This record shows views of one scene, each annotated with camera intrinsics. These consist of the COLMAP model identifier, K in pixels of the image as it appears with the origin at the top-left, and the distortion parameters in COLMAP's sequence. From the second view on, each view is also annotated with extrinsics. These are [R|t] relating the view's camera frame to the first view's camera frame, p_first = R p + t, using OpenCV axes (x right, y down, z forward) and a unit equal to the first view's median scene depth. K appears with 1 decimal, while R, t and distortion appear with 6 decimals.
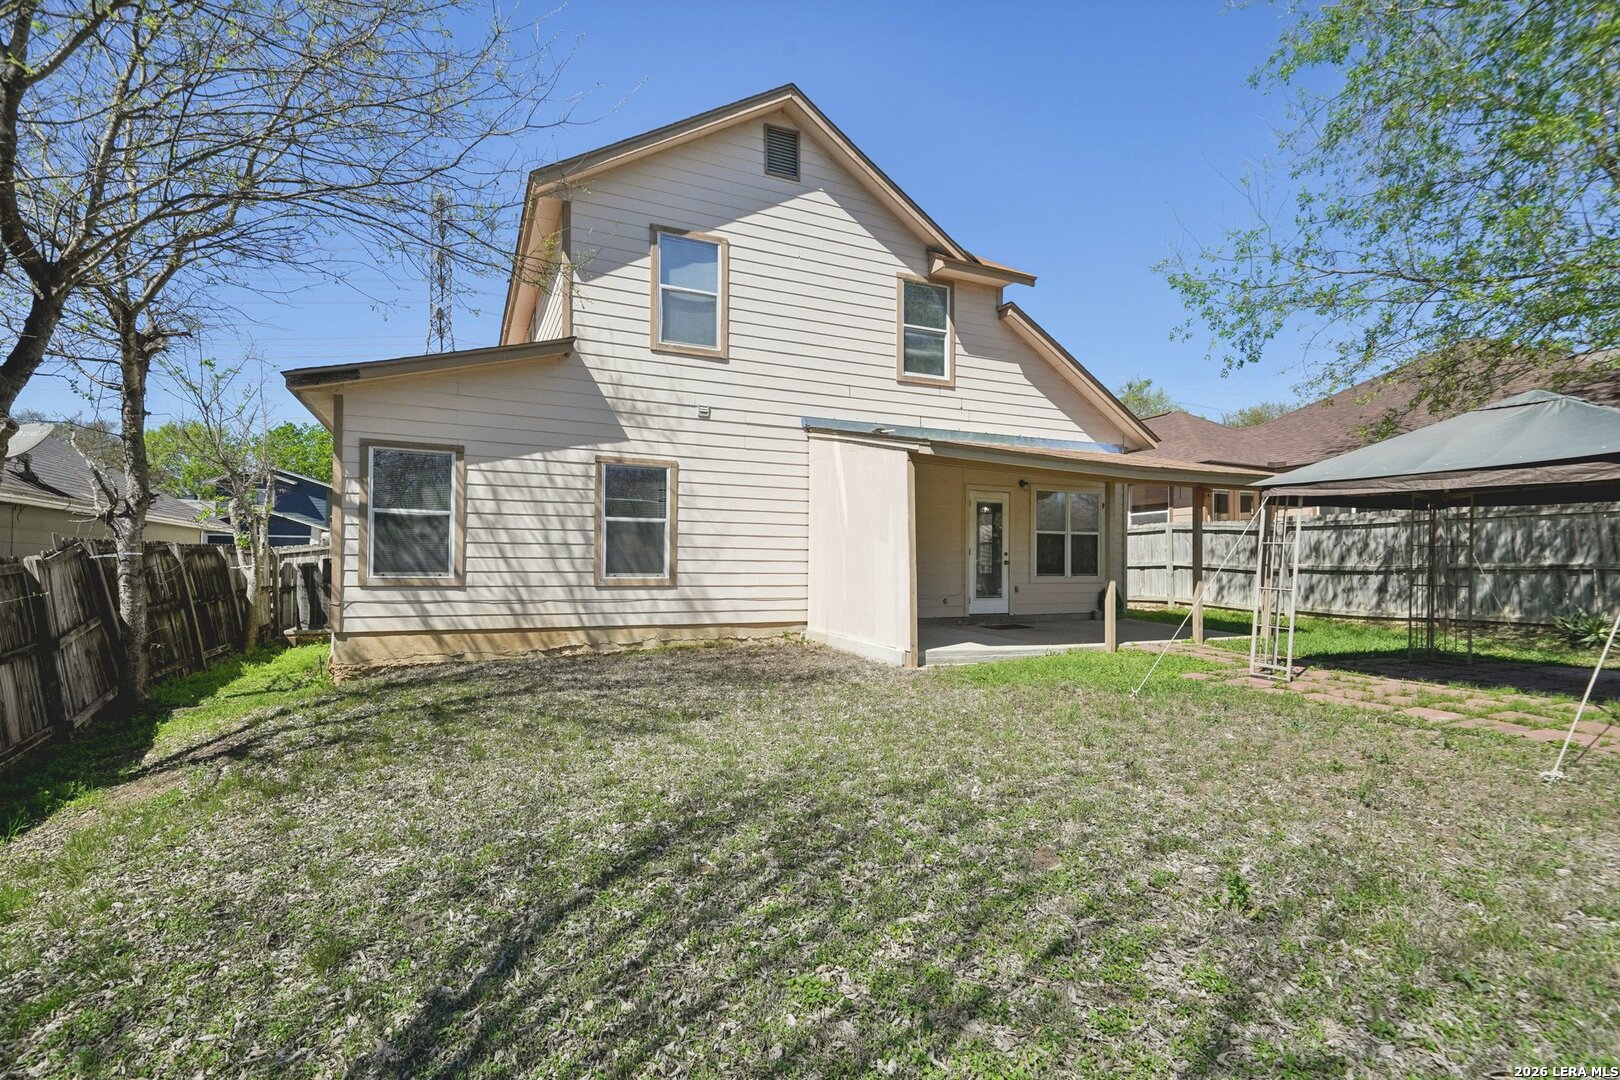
lens RADIAL K [[741.3, 0, 811.6], [0, 741.3, 577.7], [0, 0, 1]] dist [0.015529, 0.000392]
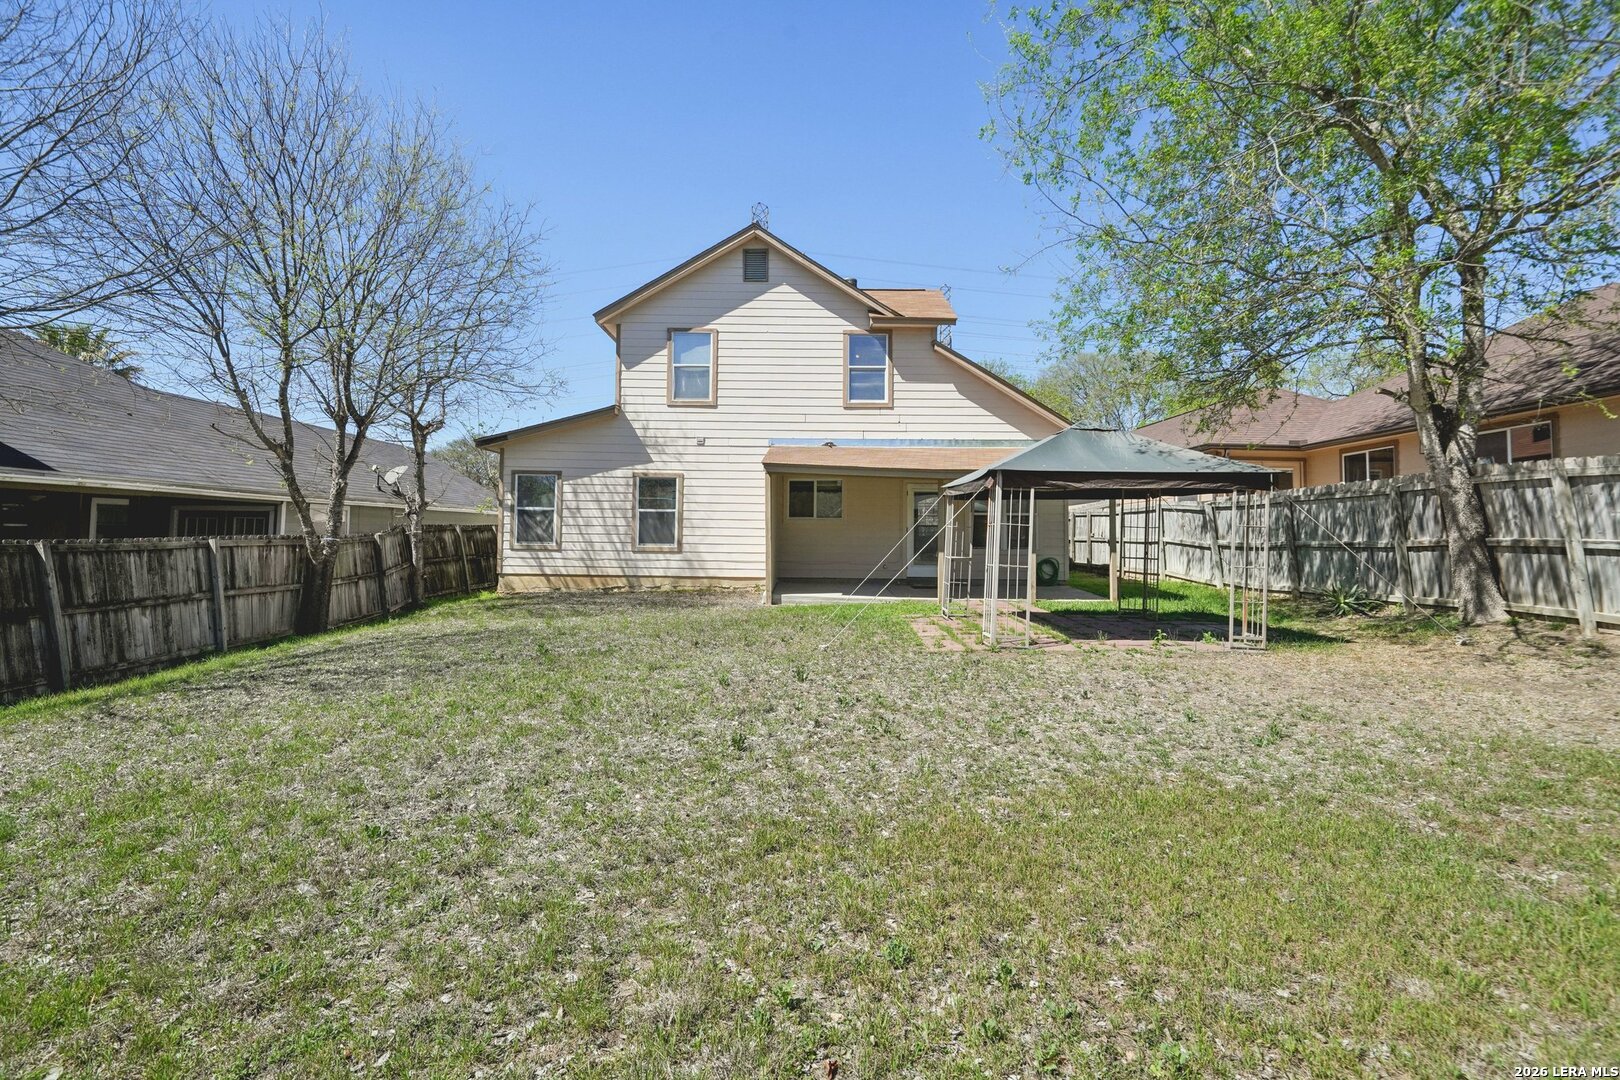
lens RADIAL K [[741.3, 0, 805.6], [0, 741.3, 536.1], [0, 0, 1]] dist [0.015529, 0.000392]
pose [[0.912538, 0.003668, -0.408976, 0.722451], [-0.011560, 0.999792, -0.016828, 0.001465], [0.408829, 0.020084, 0.912390, -0.345418]]
